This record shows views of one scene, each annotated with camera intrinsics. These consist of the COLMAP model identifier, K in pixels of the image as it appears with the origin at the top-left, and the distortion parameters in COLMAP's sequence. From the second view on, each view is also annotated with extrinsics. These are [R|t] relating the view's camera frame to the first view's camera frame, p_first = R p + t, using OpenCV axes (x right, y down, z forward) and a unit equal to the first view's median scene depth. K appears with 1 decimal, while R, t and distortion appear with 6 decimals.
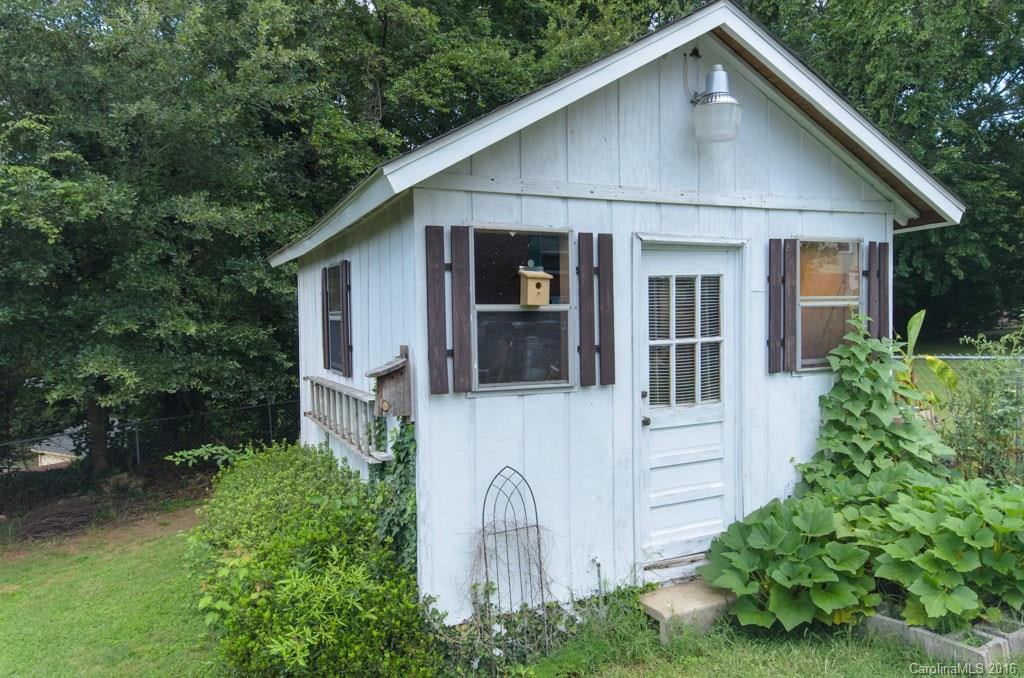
lens RADIAL K [[713.1, 0, 512.0], [0, 713.1, 339.0], [0, 0, 1]] dist [-0.001072, -0.000585]
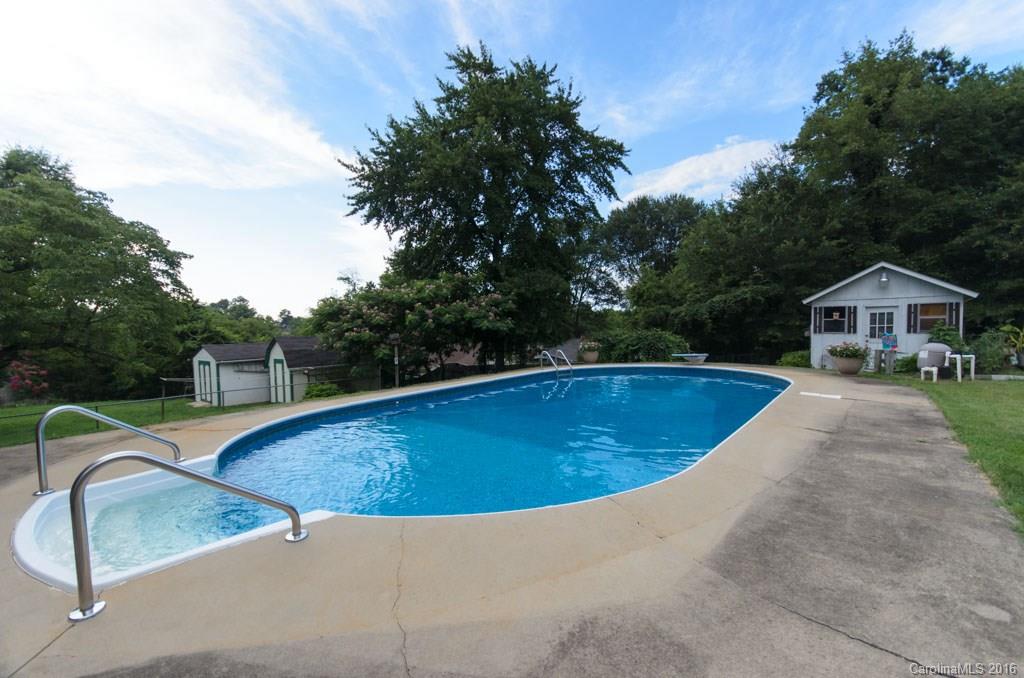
lens RADIAL K [[446.8, 0, 506.5], [0, 446.8, 345.3], [0, 0, 1]] dist [0.004912, 0.001091]
pose [[0.448189, 0.054011, -0.892305, 1.902675], [-0.025671, 0.998539, 0.047547, 0.058173], [0.893570, 0.001596, 0.448921, -2.787859]]
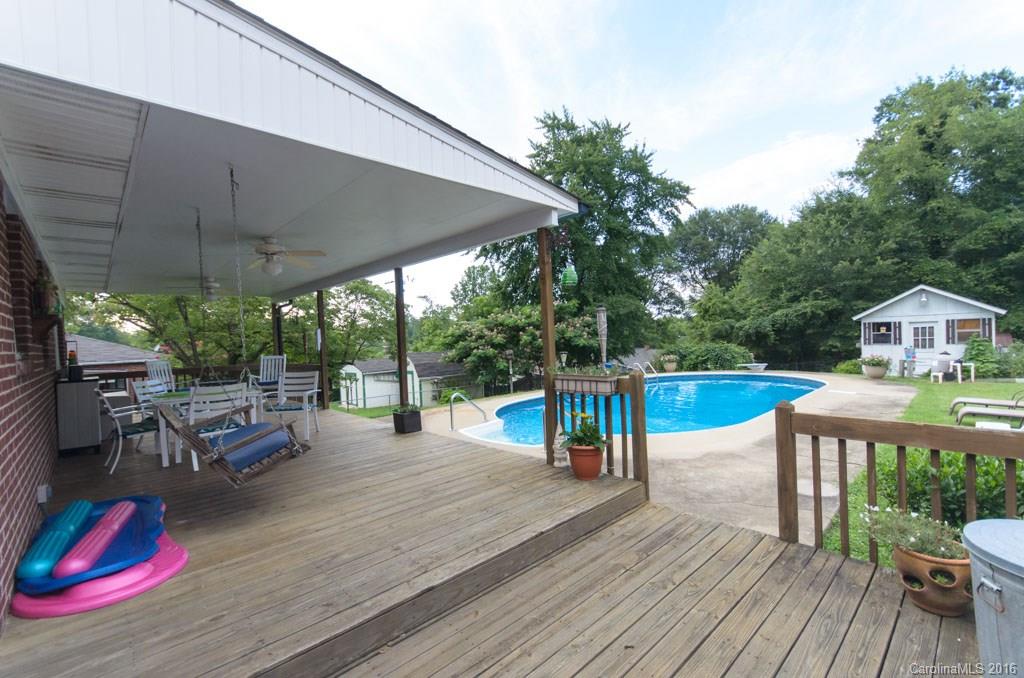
lens RADIAL K [[446.8, 0, 506.5], [0, 446.8, 345.3], [0, 0, 1]] dist [0.004912, 0.001091]
pose [[0.336080, 0.028756, -0.941394, 2.619142], [-0.006037, 0.999579, 0.028378, -0.021187], [0.941814, -0.003854, 0.336112, -3.547124]]
